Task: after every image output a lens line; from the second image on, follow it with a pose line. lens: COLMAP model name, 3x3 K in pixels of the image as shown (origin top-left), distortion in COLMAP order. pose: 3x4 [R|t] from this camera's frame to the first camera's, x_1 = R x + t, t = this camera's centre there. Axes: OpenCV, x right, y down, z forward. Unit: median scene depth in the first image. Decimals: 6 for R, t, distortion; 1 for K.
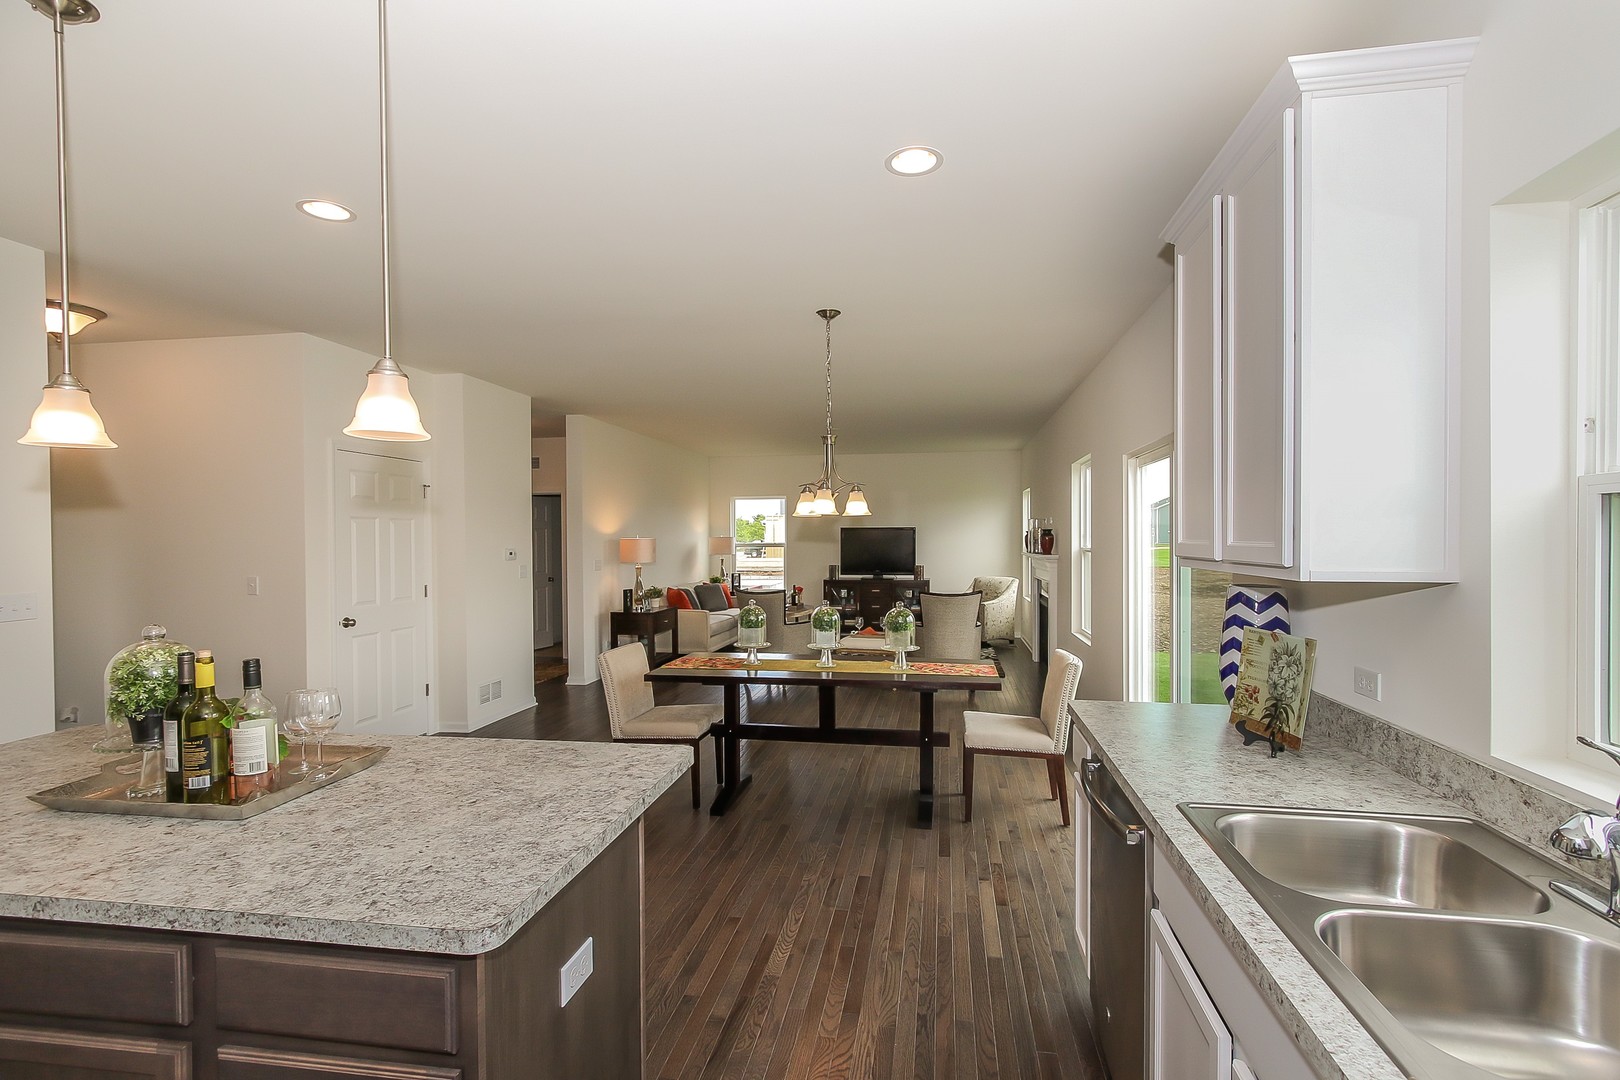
lens RADIAL K [[760.1, 0, 825.2], [0, 760.1, 537.6], [0, 0, 1]] dist [-0.003245, 0.004370]
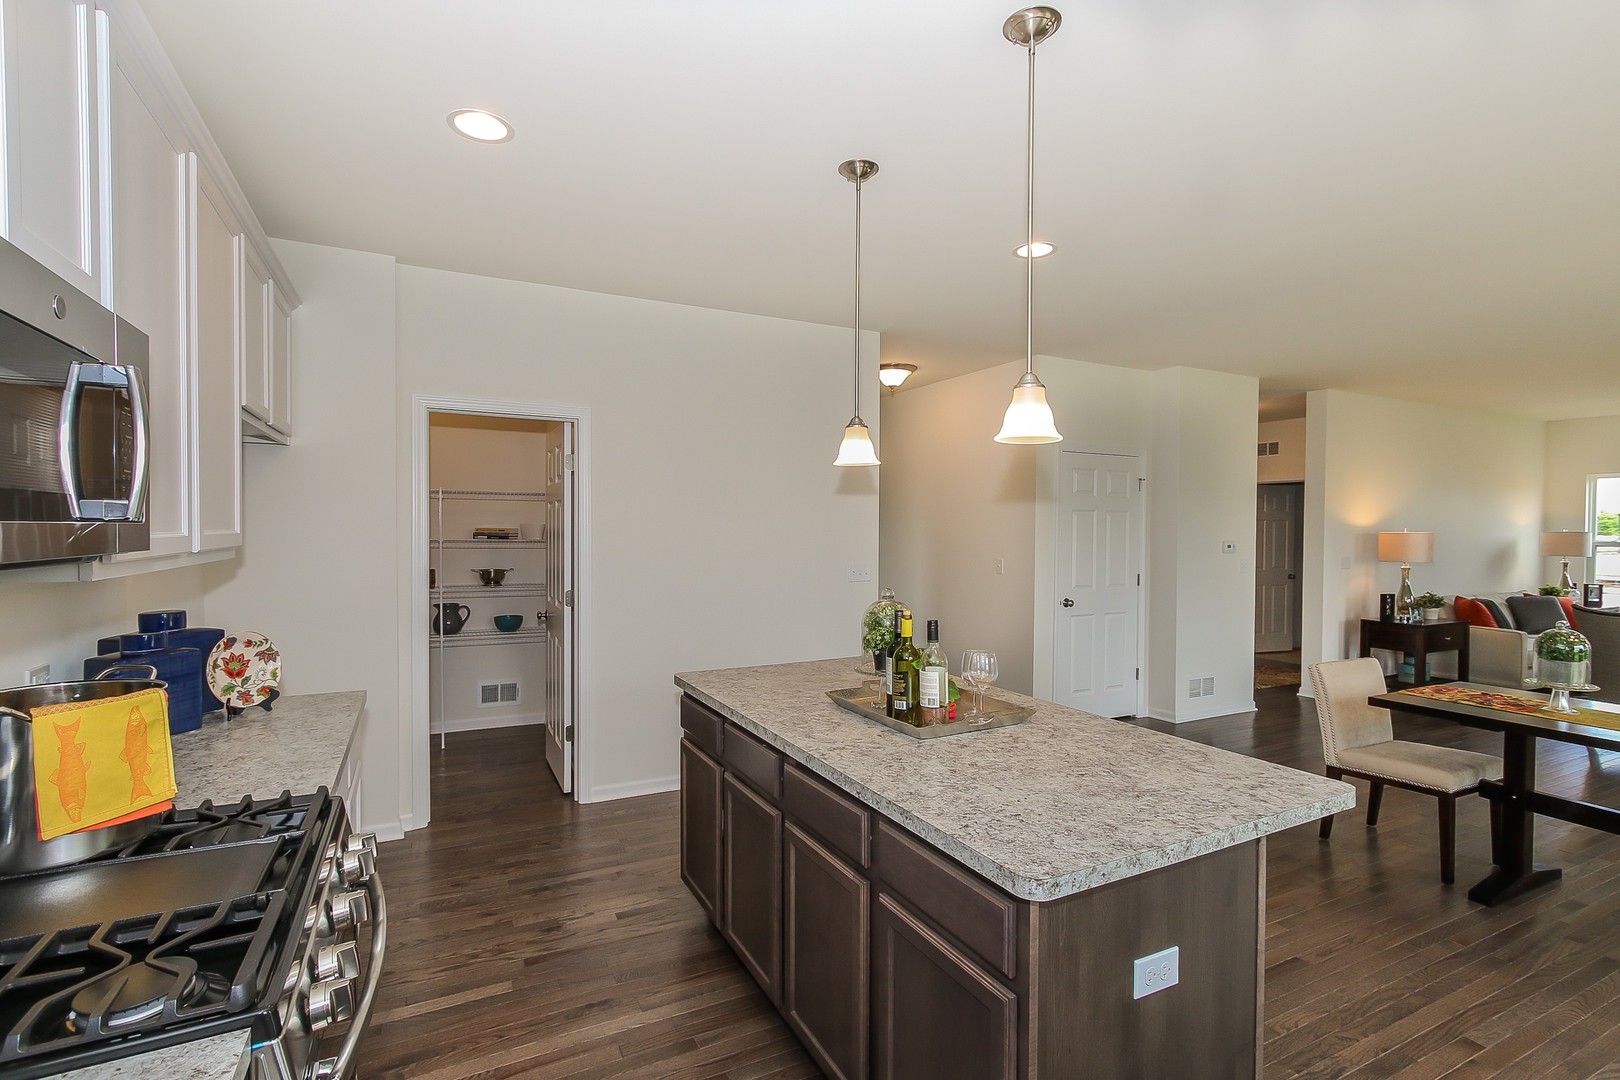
lens RADIAL K [[760.1, 0, 810.6], [0, 760.1, 532.5], [0, 0, 1]] dist [-0.003245, 0.004370]
pose [[0.584585, 0.011827, -0.811246, 0.149123], [-0.008749, 0.999927, 0.008274, -0.000038], [0.811285, 0.002261, 0.584646, 0.049099]]
